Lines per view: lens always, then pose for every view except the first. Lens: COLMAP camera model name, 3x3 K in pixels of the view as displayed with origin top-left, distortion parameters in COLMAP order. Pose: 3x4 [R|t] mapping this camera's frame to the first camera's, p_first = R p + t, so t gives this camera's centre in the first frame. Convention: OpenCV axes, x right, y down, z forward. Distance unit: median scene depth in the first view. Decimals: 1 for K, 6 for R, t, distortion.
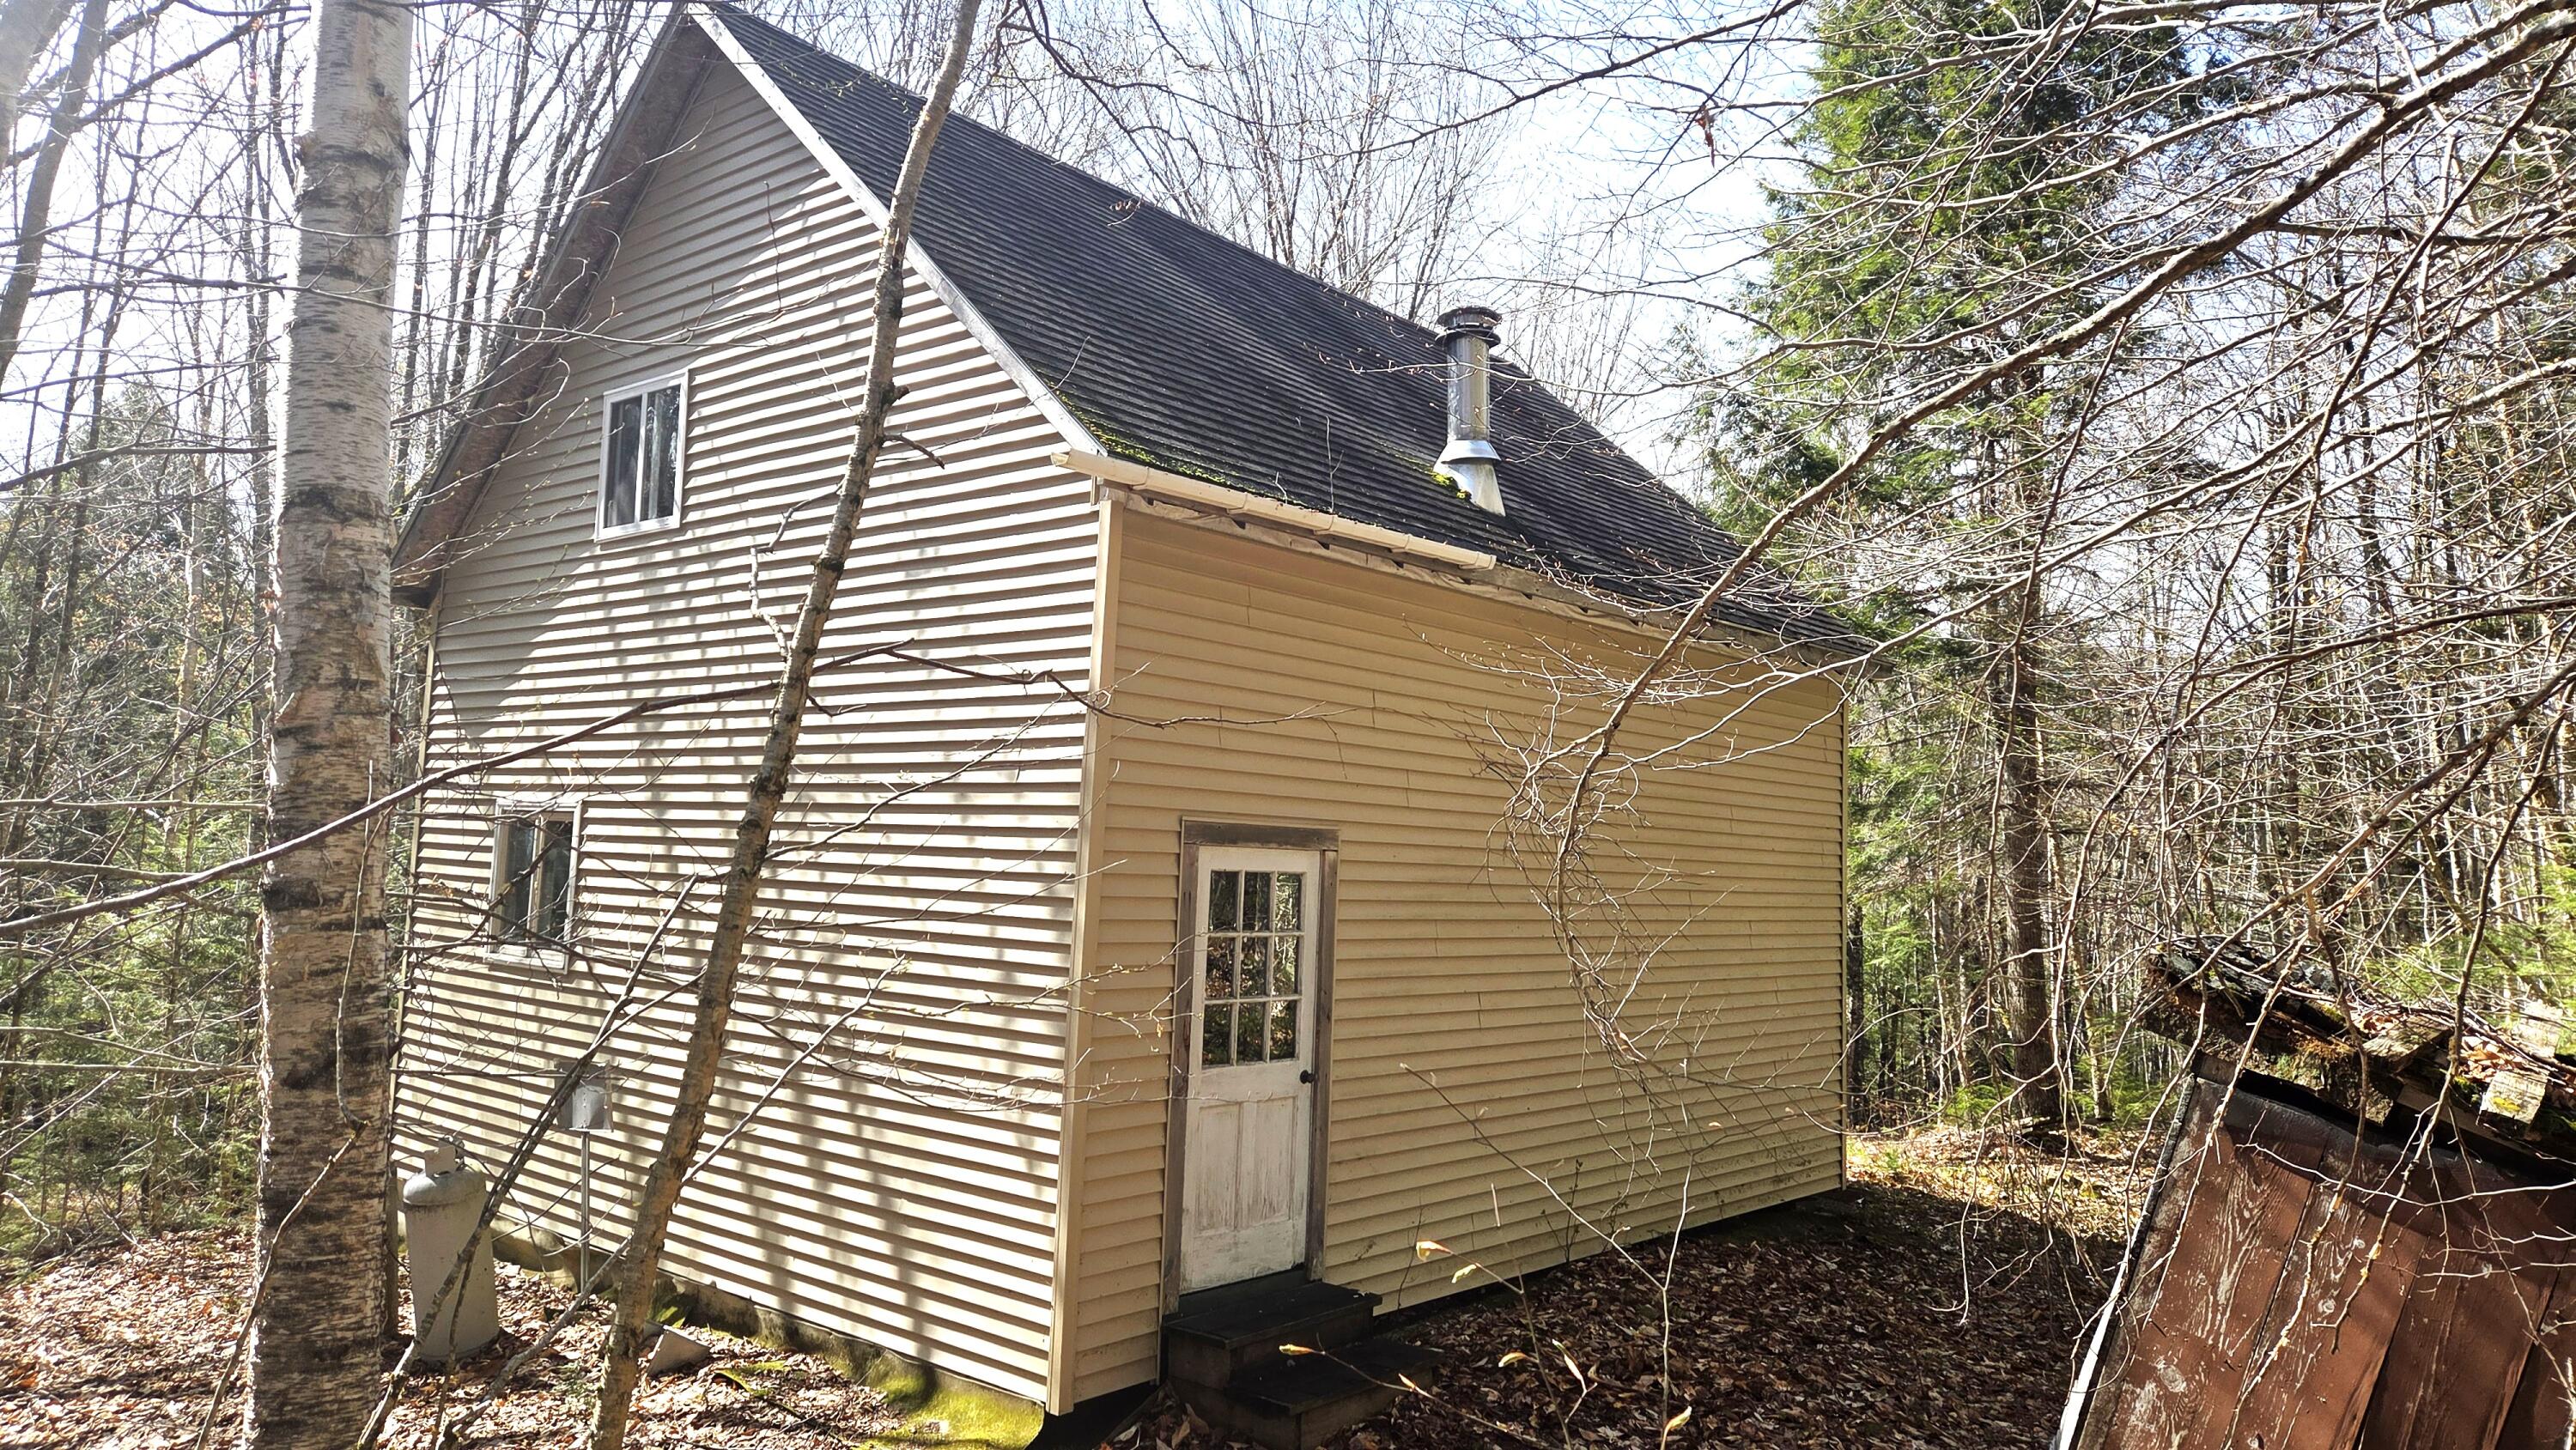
lens RADIAL K [[1752.3, 0, 1288.7], [0, 1752.3, 726.4], [0, 0, 1]] dist [0.002703, 0.000245]
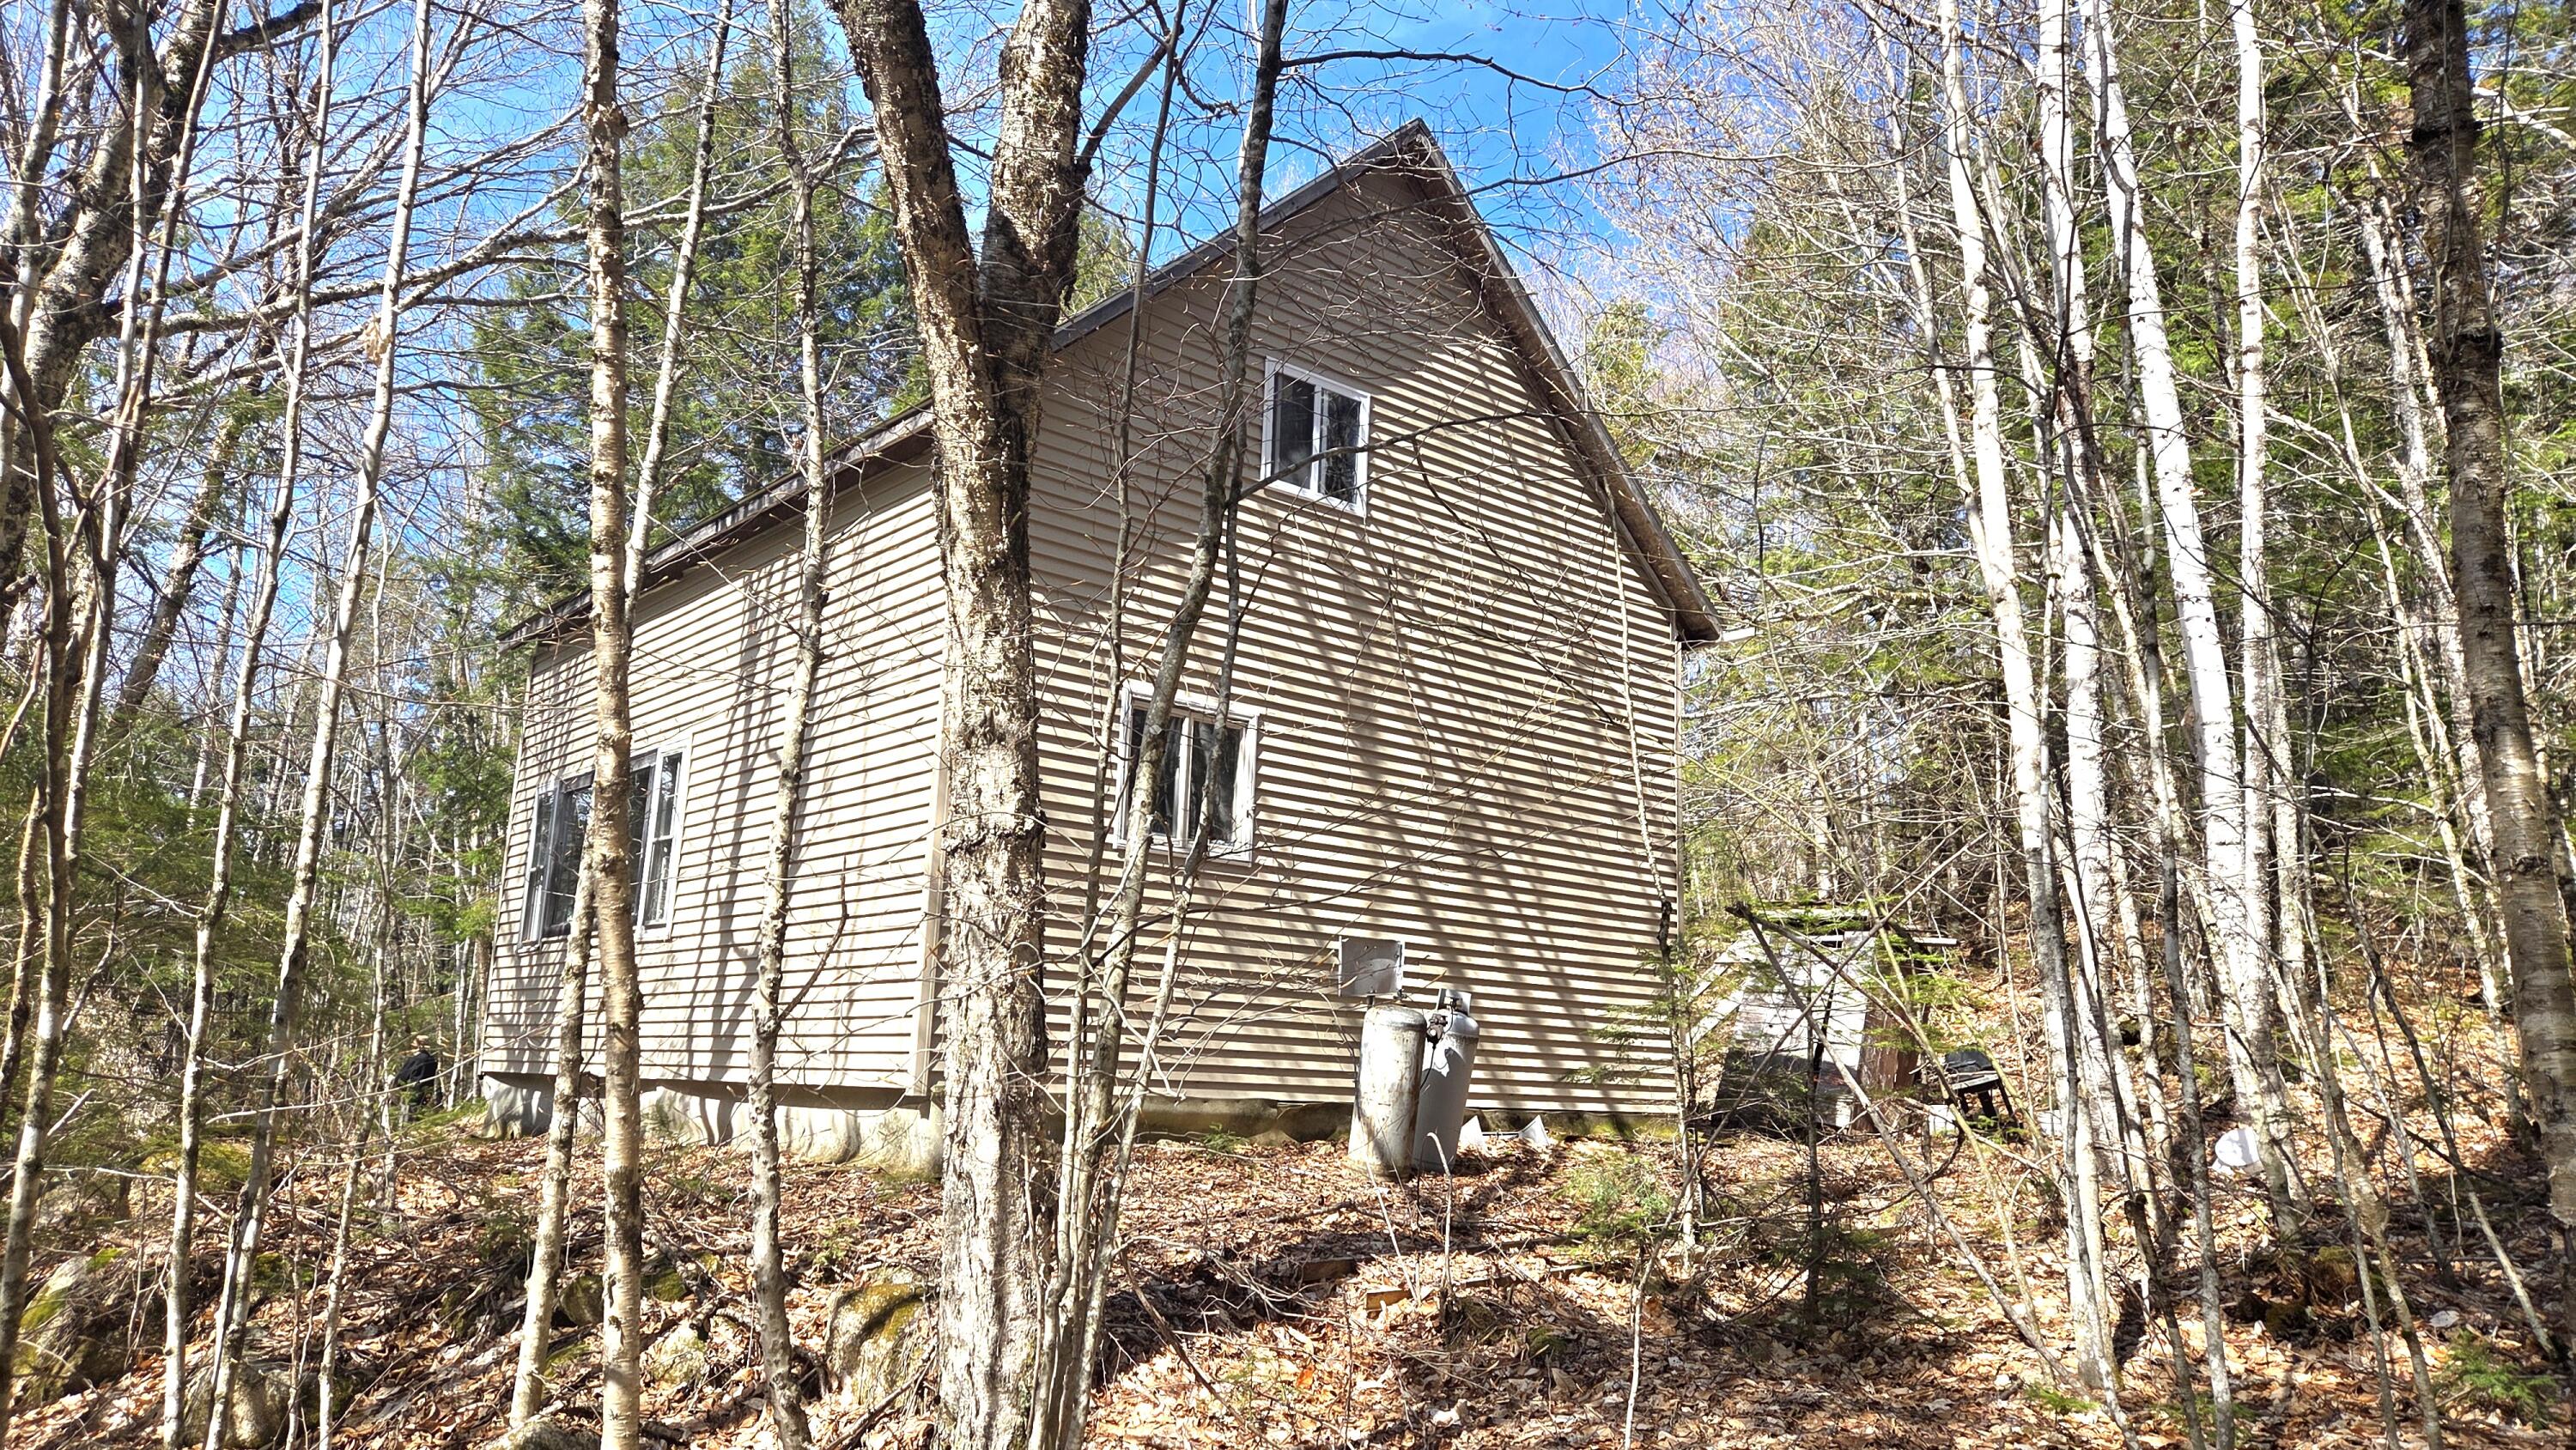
lens RADIAL K [[1752.3, 0, 1288.2], [0, 1752.3, 726.1], [0, 0, 1]] dist [0.002703, 0.000245]
pose [[0.187923, 0.153627, 0.970095, -1.484837], [-0.123362, 0.983562, -0.131863, 0.195462], [-0.974406, -0.094893, 0.203786, 0.755581]]
